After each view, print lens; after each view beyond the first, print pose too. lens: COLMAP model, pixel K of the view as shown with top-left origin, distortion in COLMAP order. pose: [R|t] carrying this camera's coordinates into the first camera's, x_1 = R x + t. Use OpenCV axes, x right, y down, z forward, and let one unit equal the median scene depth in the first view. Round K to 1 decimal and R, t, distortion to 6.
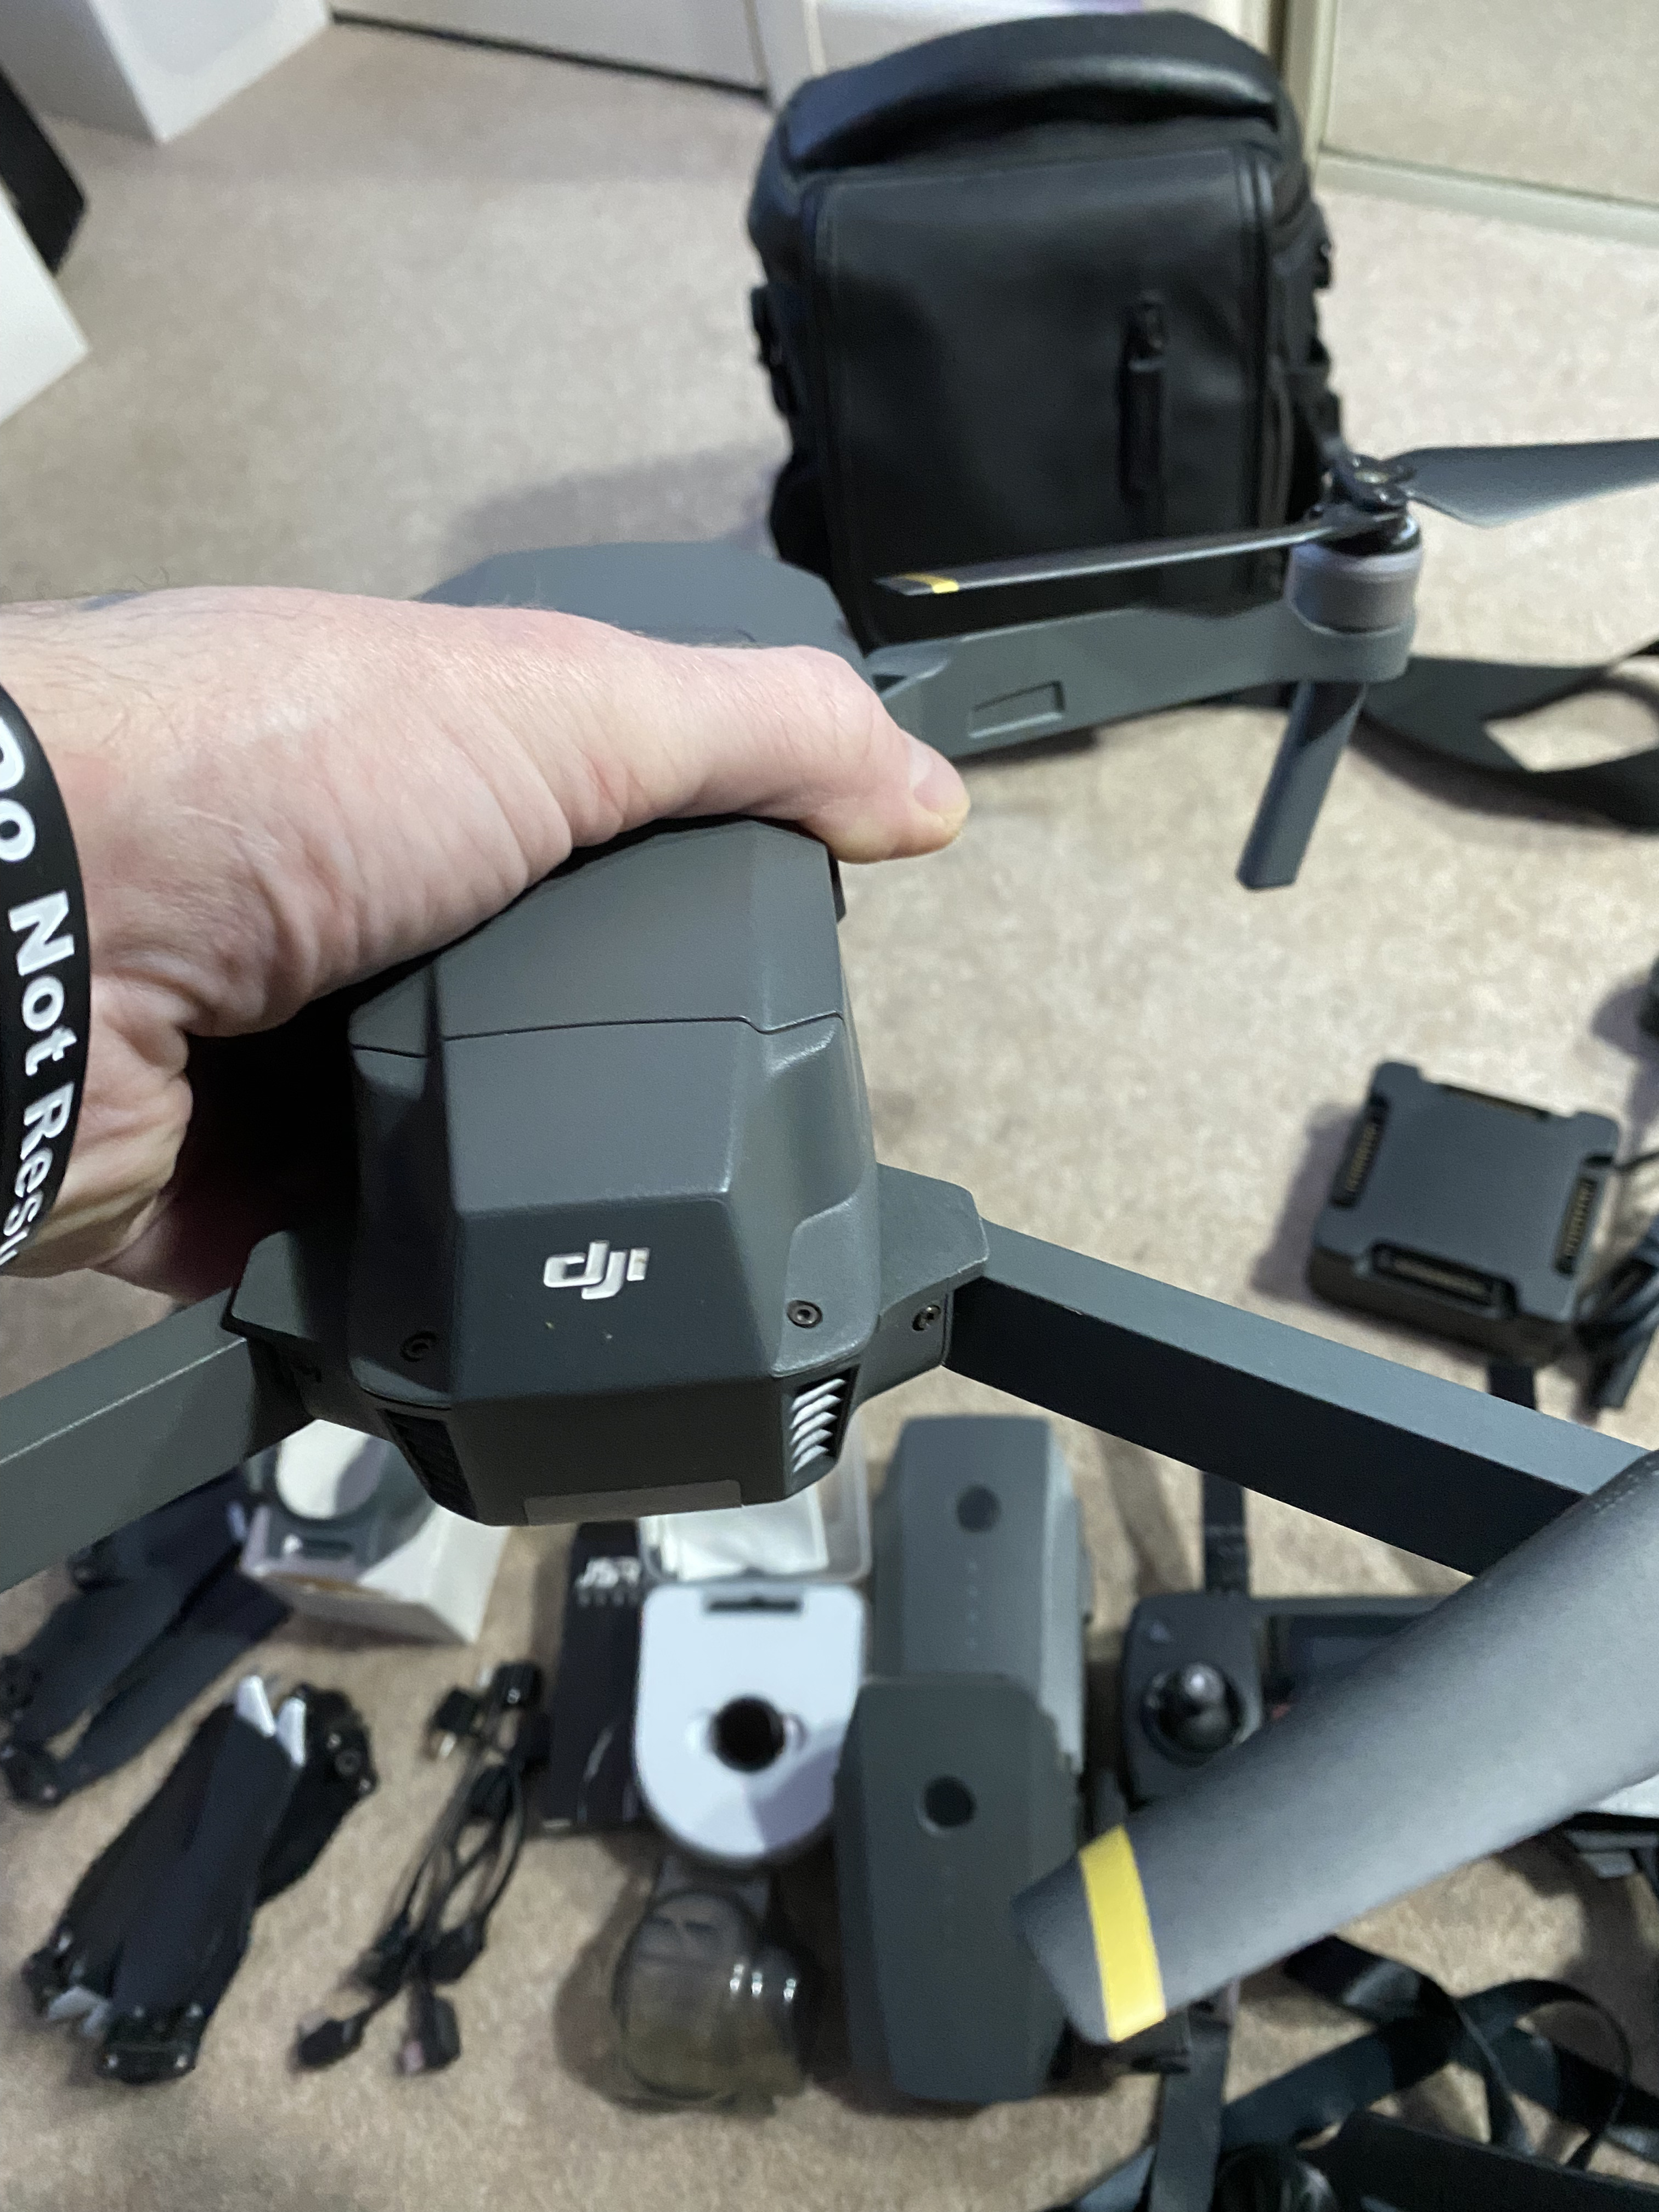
lens RADIAL K [[1671.8, 0, 831.8], [0, 1671.8, 1068.0], [0, 0, 1]] dist [-0.006048, -0.005582]
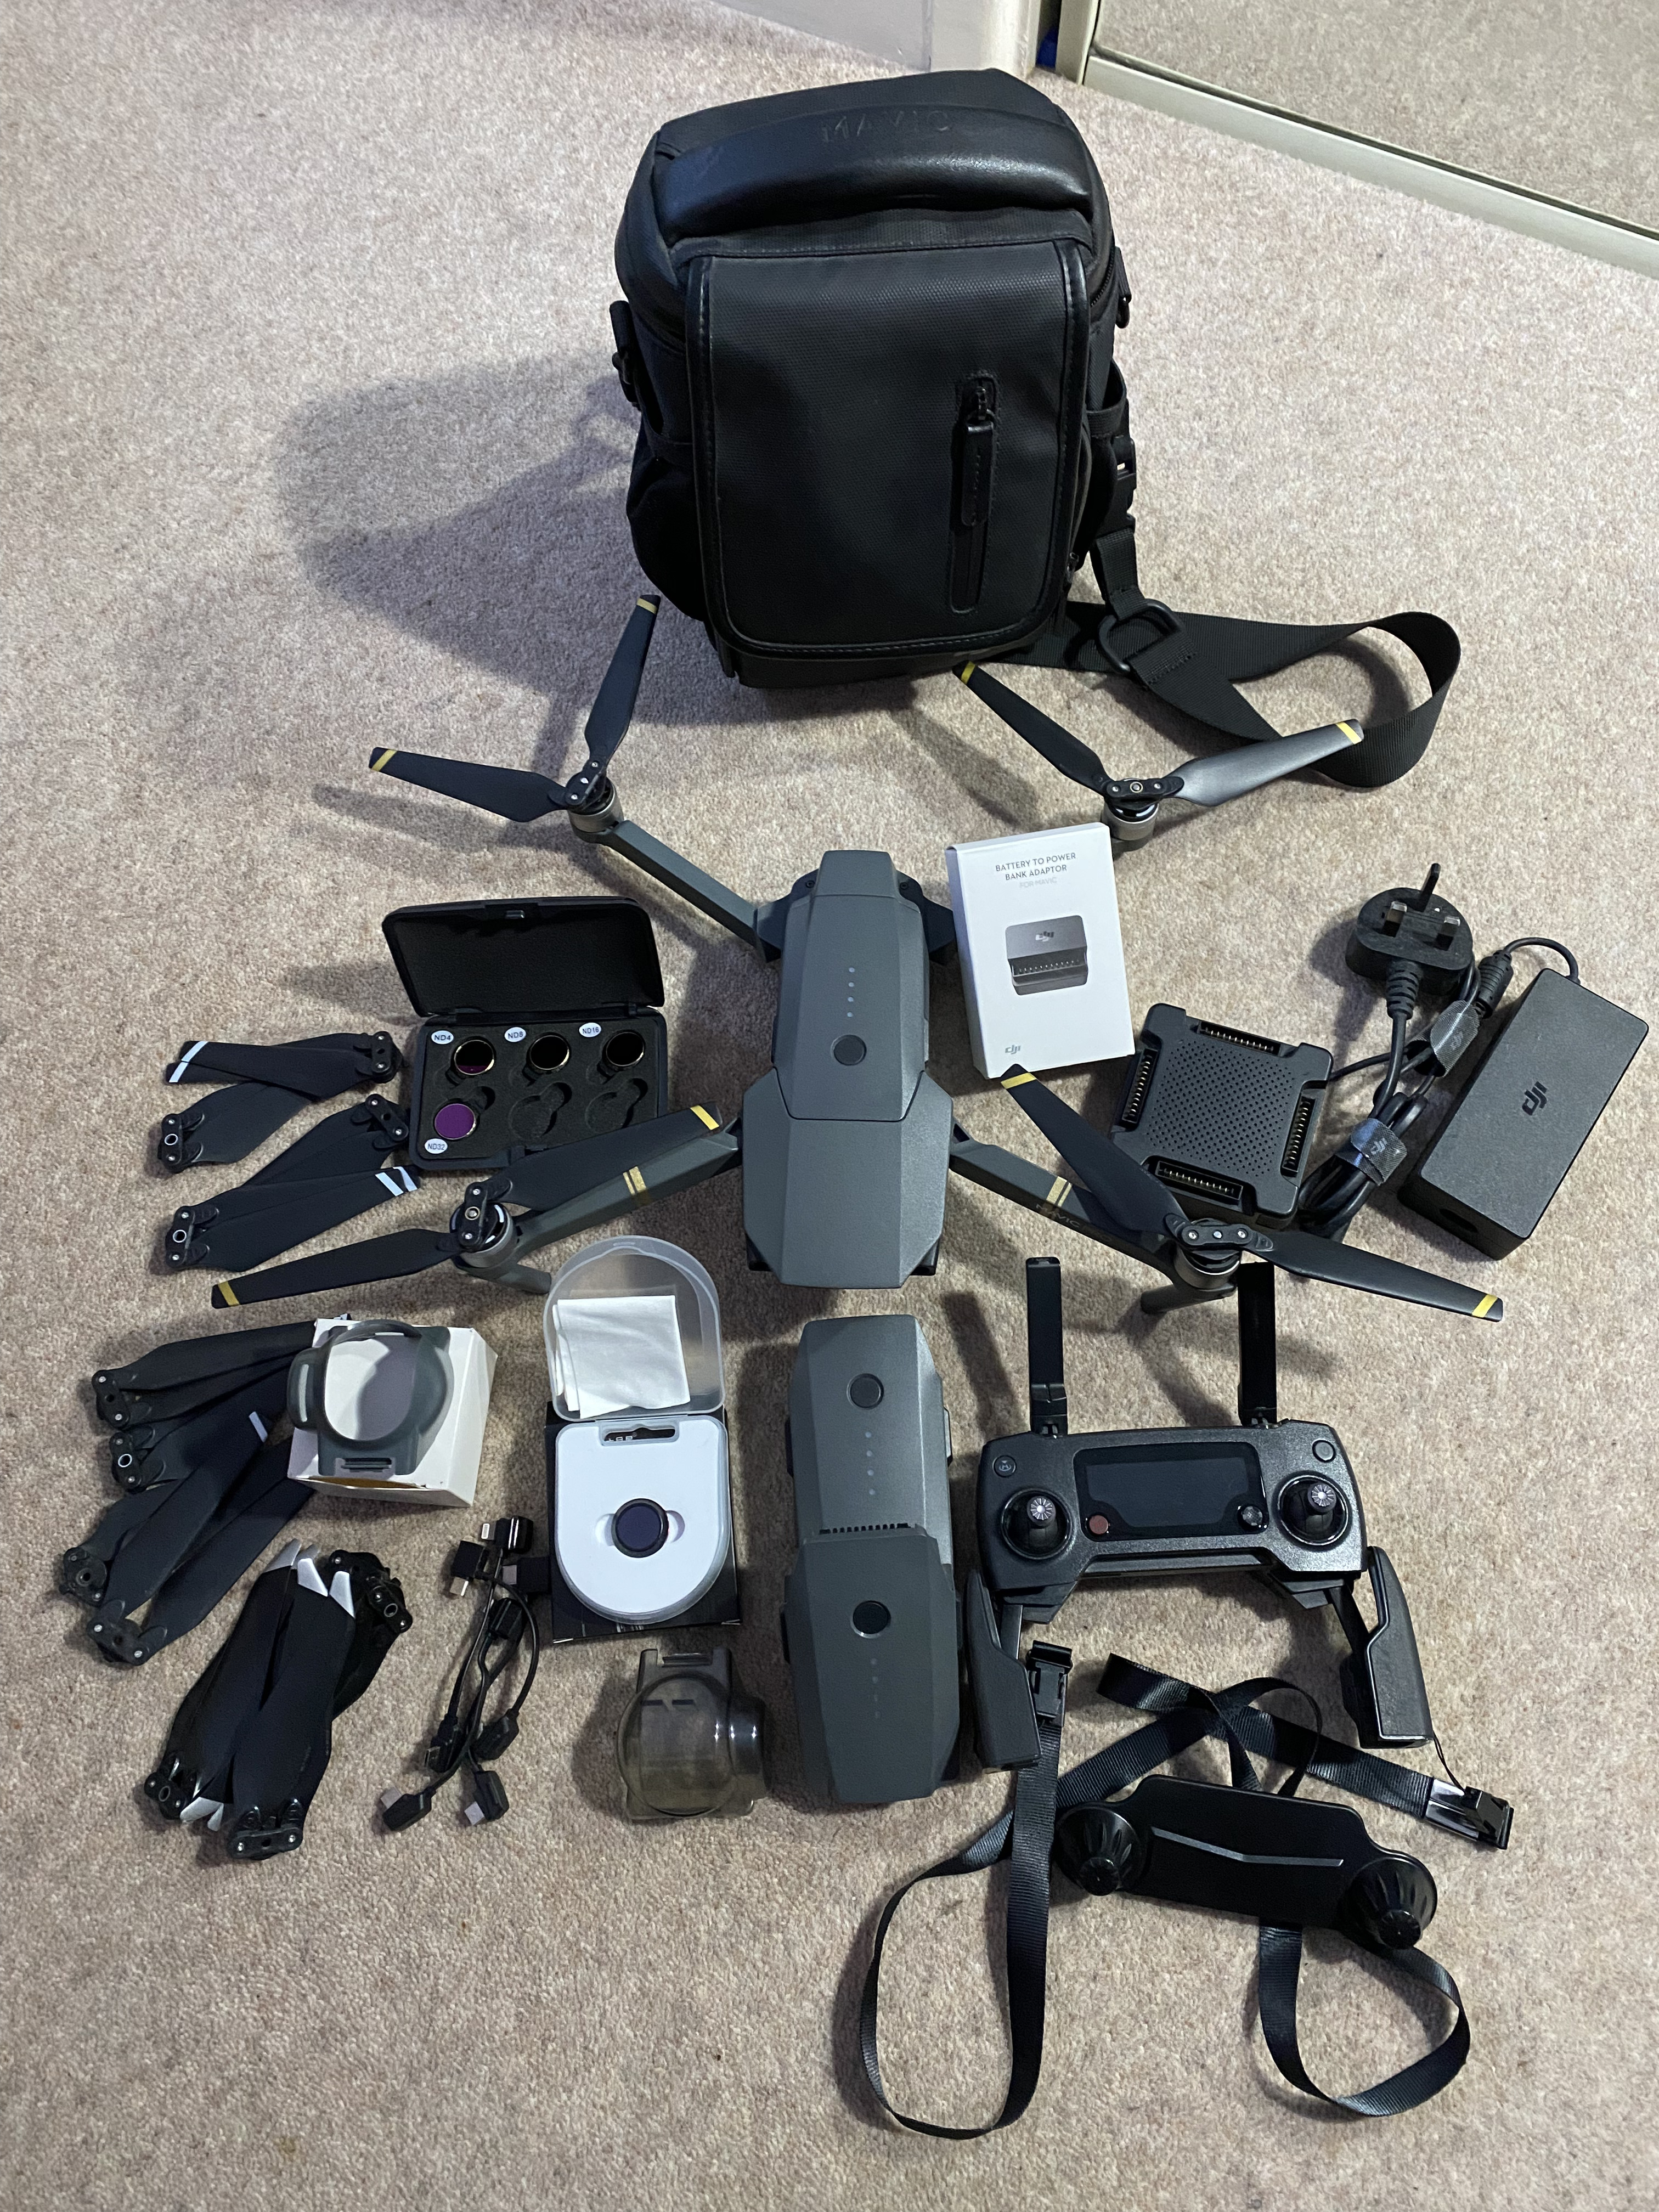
lens RADIAL K [[1657.0, 0, 832.2], [0, 1657.0, 1068.7], [0, 0, 1]] dist [0.071357, -0.157243]
pose [[0.984405, -0.056426, 0.166621, -0.142261], [0.020229, 0.977189, 0.211406, -0.253221], [-0.174749, -0.204738, 0.963091, -0.211518]]
